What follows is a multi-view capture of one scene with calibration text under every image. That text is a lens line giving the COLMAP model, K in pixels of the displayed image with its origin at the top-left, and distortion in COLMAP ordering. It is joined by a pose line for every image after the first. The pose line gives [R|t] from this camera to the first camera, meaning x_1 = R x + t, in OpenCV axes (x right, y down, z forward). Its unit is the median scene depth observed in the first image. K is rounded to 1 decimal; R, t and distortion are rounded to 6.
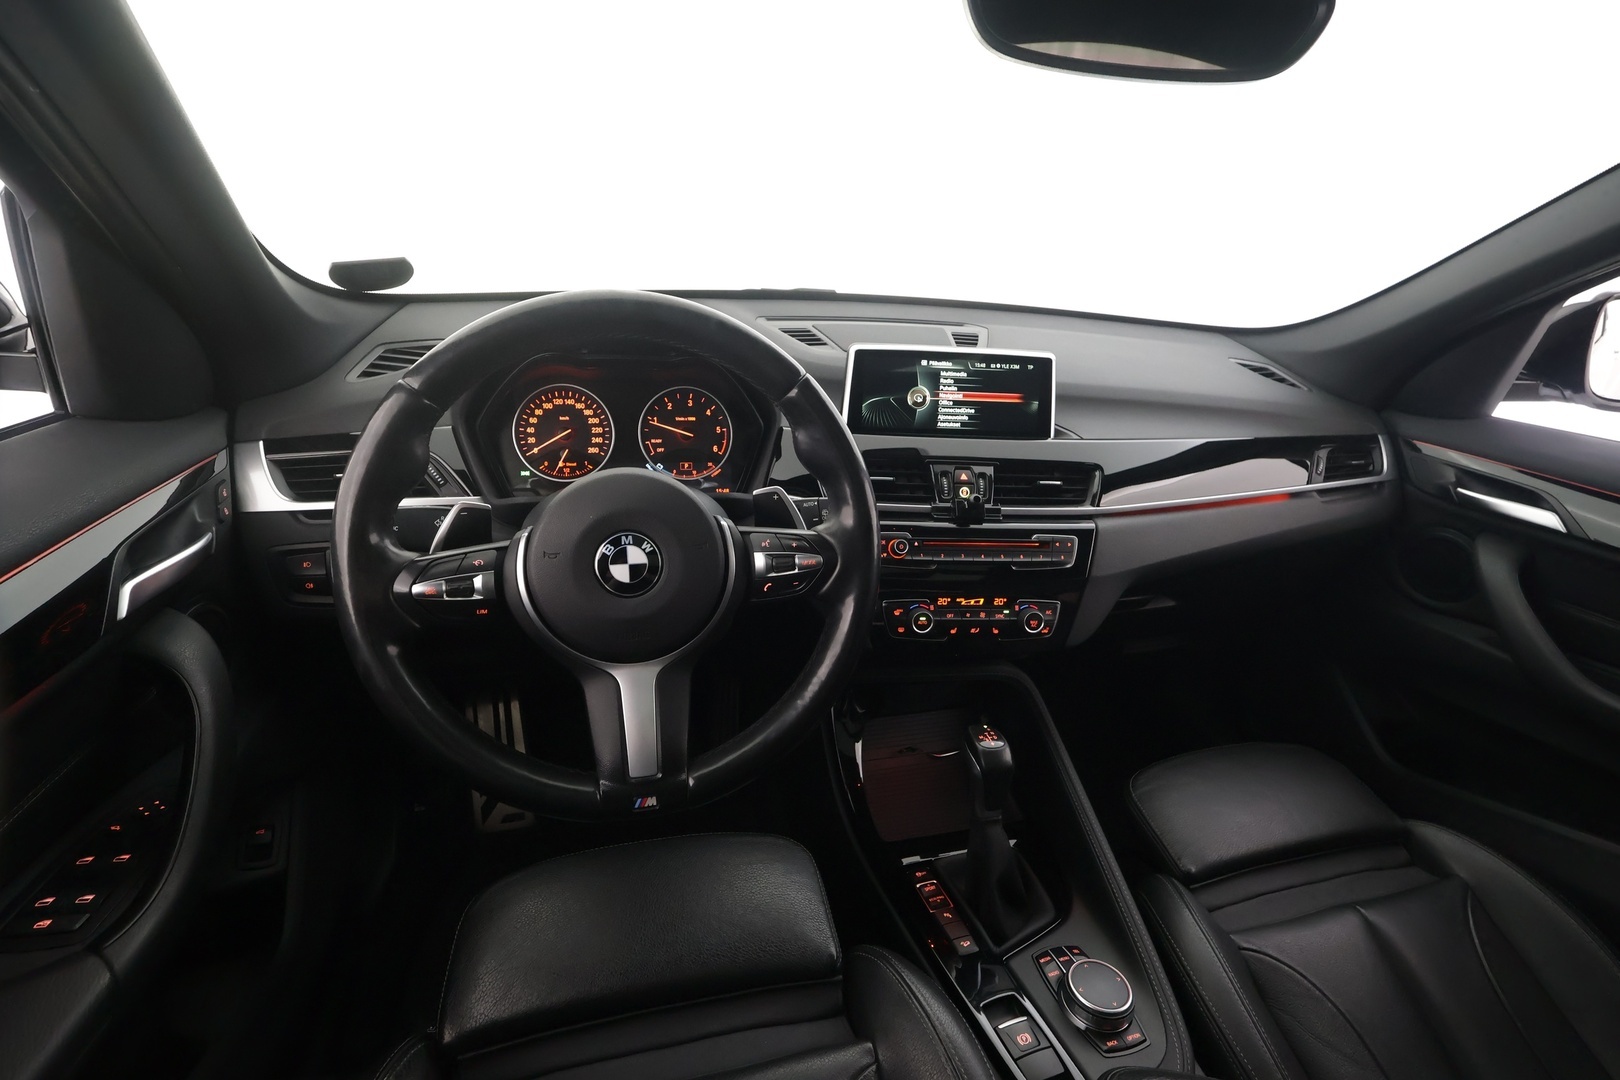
lens RADIAL K [[751.1, 0, 813.8], [0, 751.1, 536.6], [0, 0, 1]] dist [-0.002823, 0.000342]
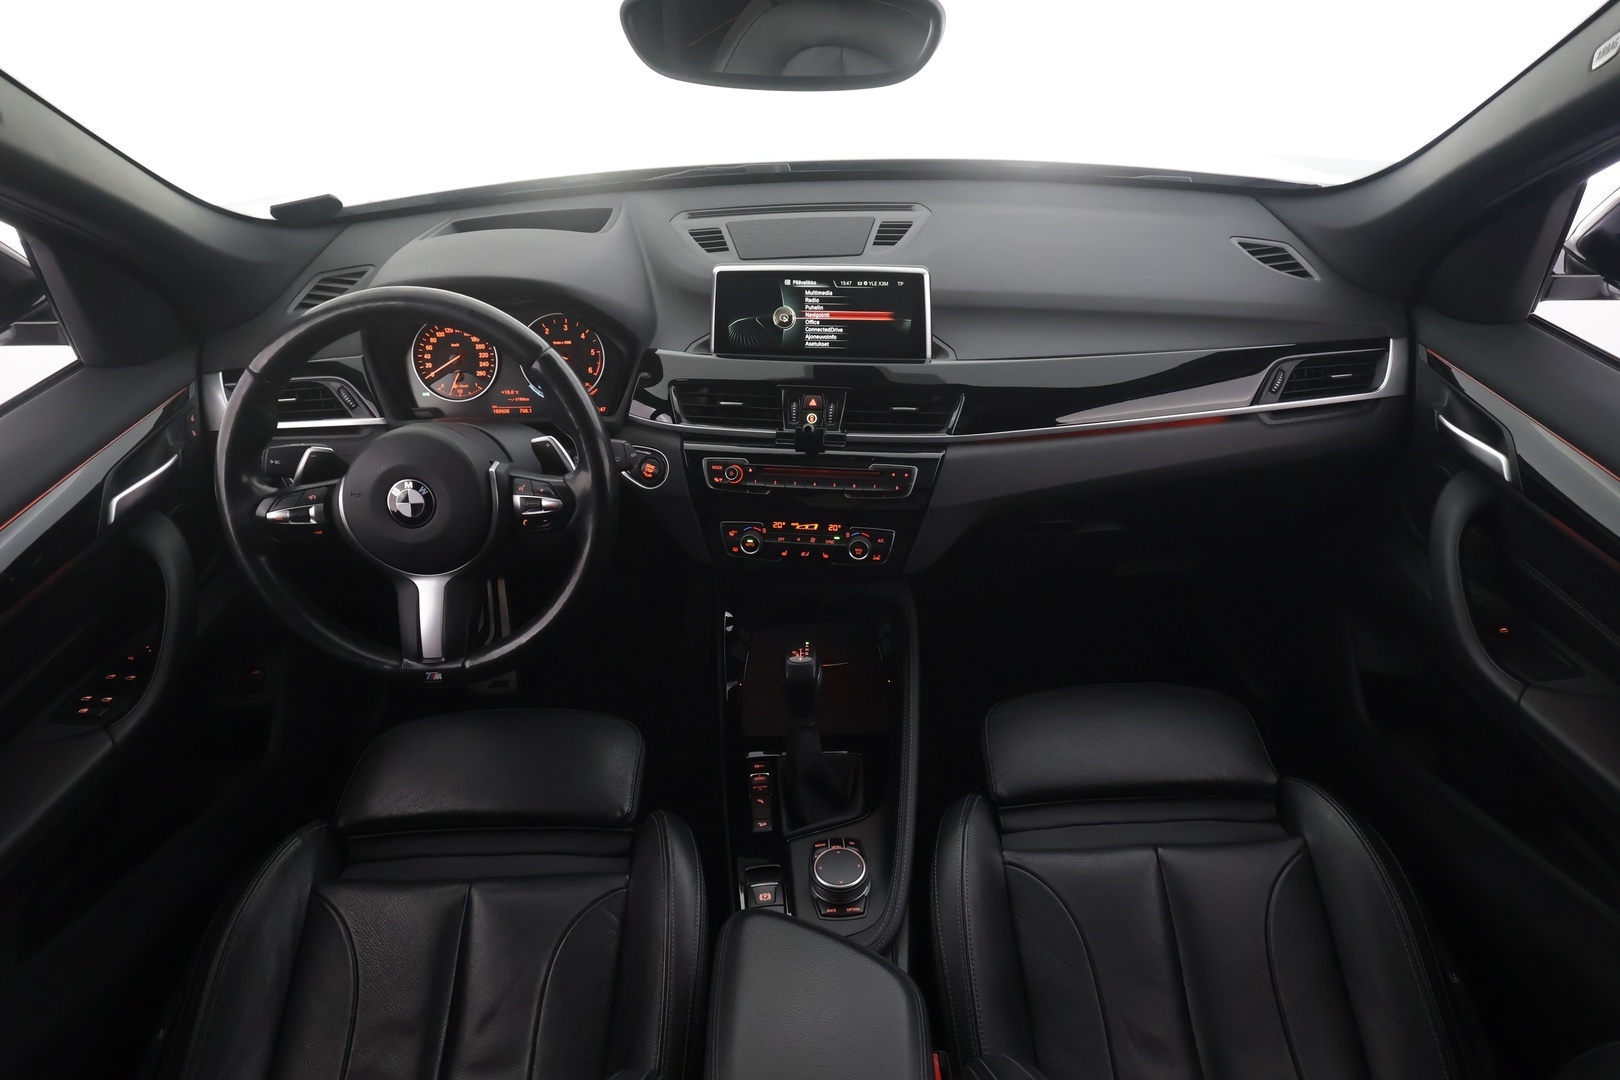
lens RADIAL K [[1006.0, 0, 810.0], [0, 1006.0, 540.0], [0, 0, 1]] dist [0.006510, 0.000355]
pose [[0.962849, 0.060903, -0.263084, 0.584573], [-0.012364, 0.983156, 0.182349, -0.150046], [0.269758, -0.172322, 0.947384, -0.328365]]
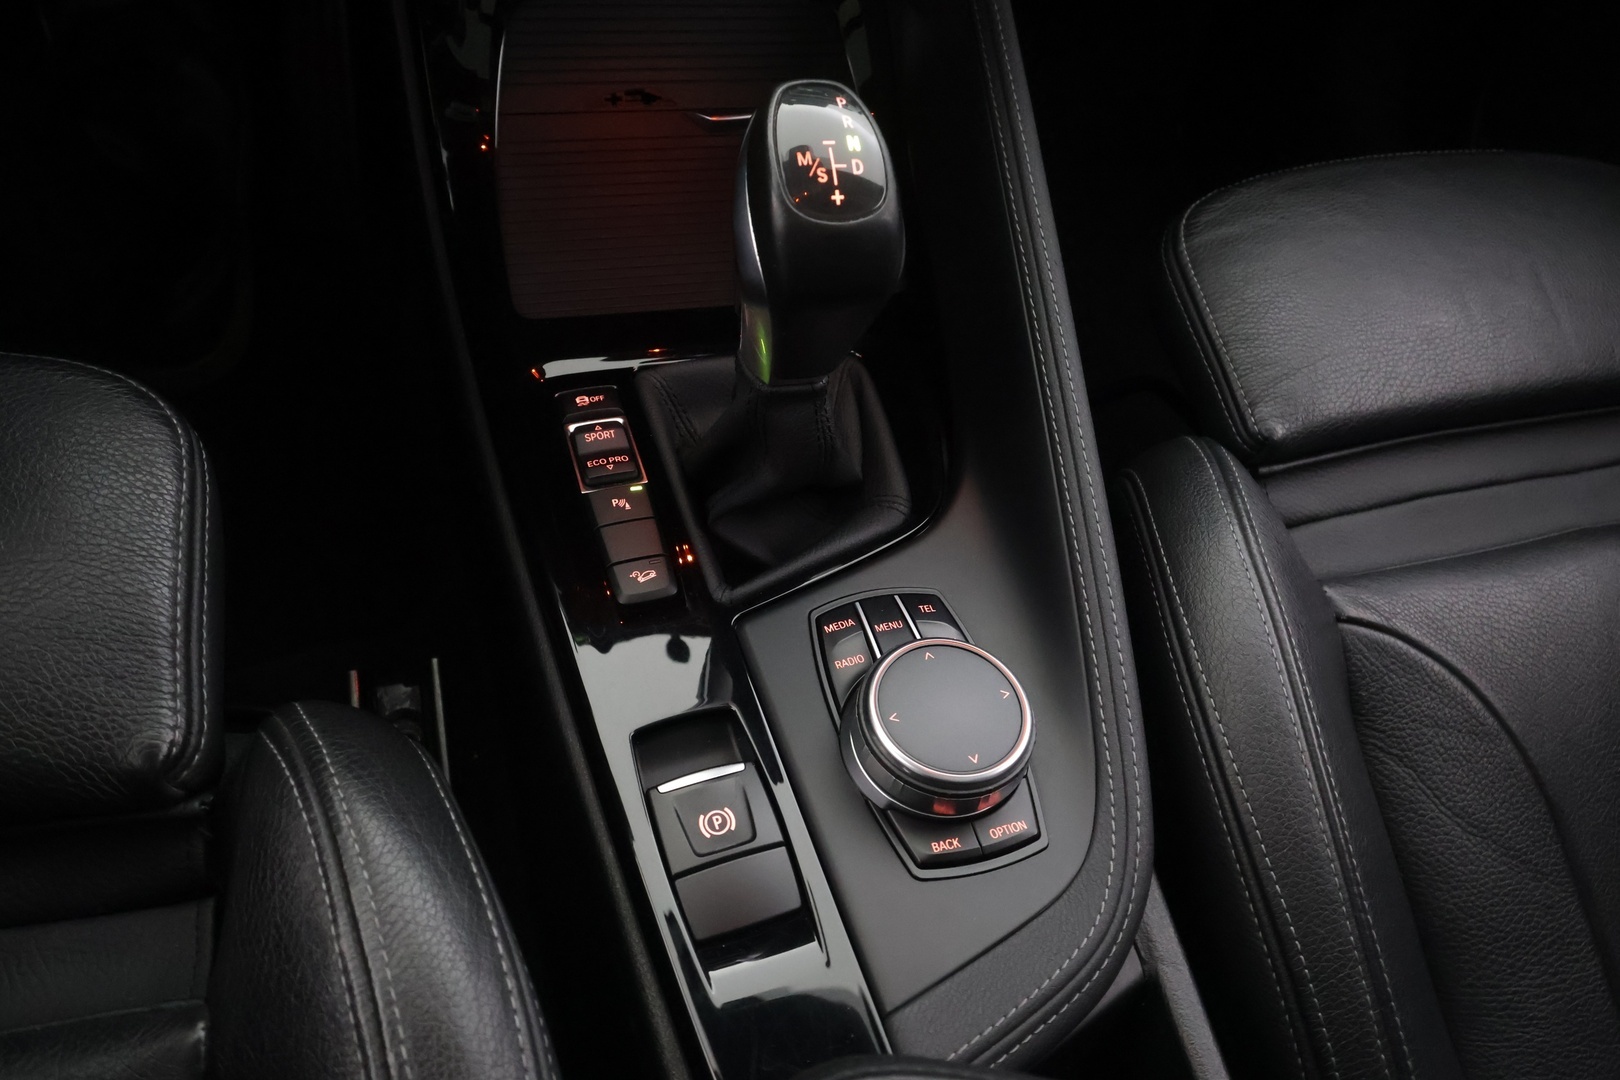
lens RADIAL K [[1135.2, 0, 810.0], [0, 1135.2, 540.0], [0, 0, 1]] dist [0.000054, -0.000038]
pose [[0.996618, 0.051273, 0.064219, 0.221910], [-0.077451, 0.847234, 0.525543, 0.195564], [-0.027462, -0.528739, 0.848340, 0.465360]]
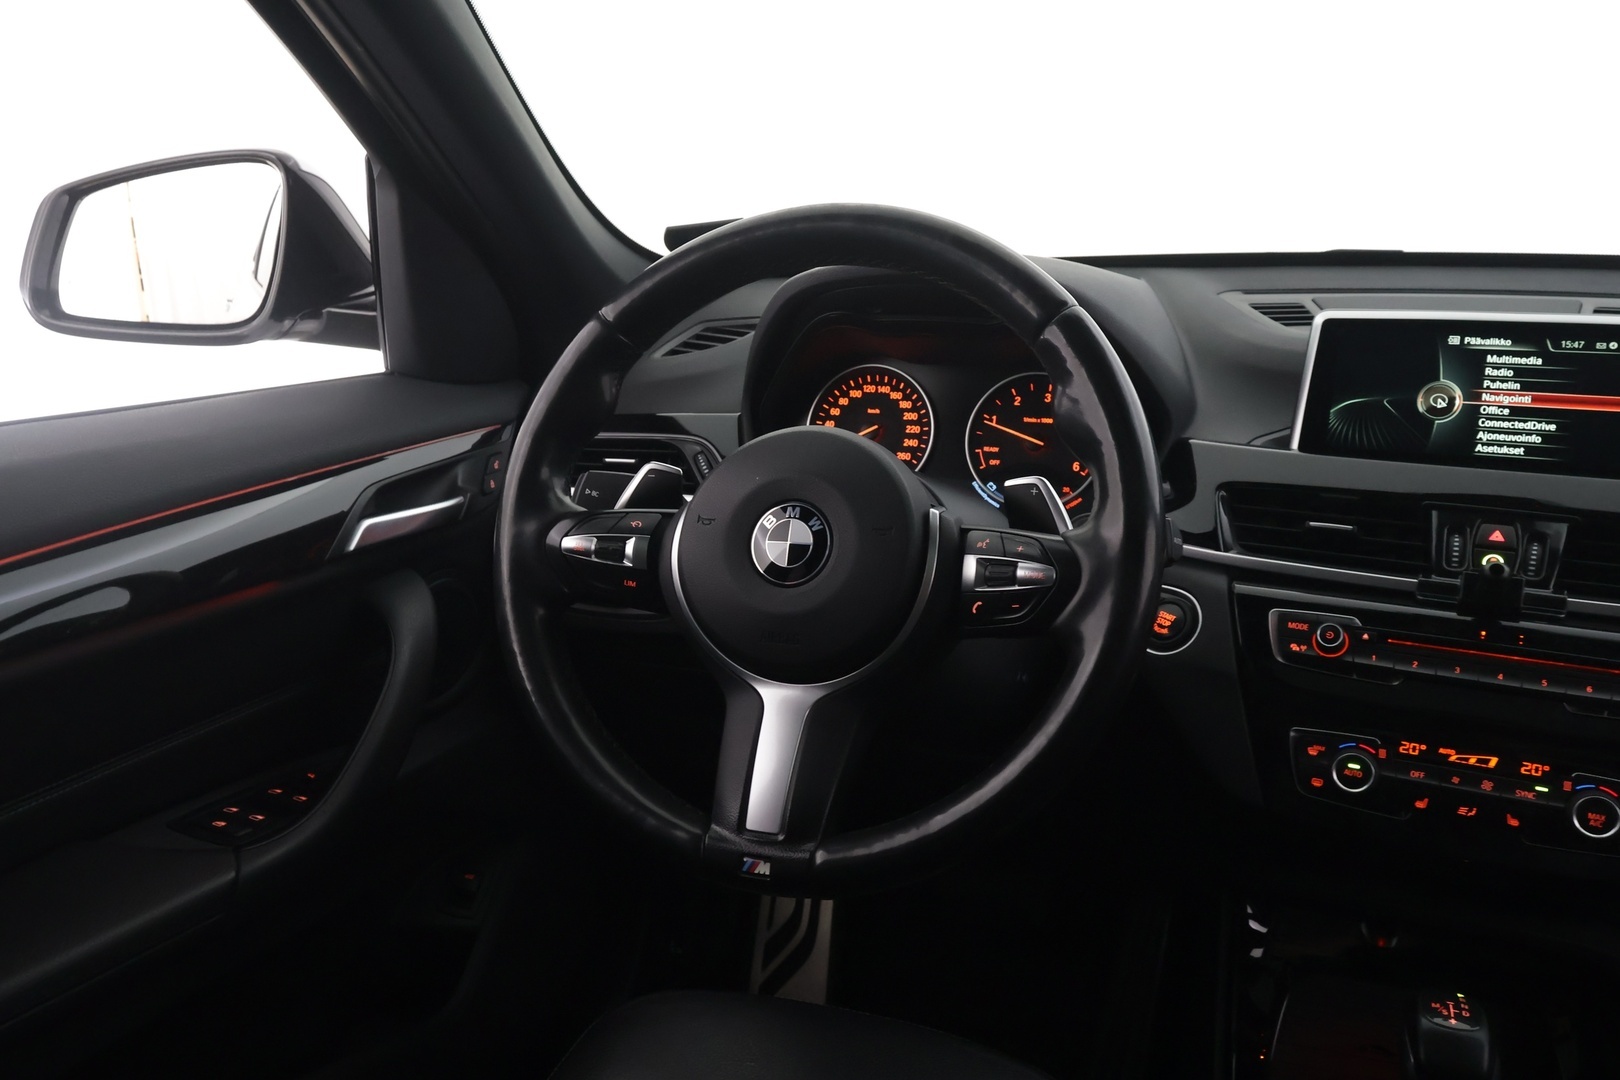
lens RADIAL K [[1271.5, 0, 814.7], [0, 1271.5, 541.4], [0, 0, 1]] dist [0.003450, 0.002366]
pose [[0.827957, 0.076866, -0.555499, 0.314971], [-0.163796, 0.980514, -0.108457, 0.109639], [0.536338, 0.180787, 0.824413, -0.030038]]
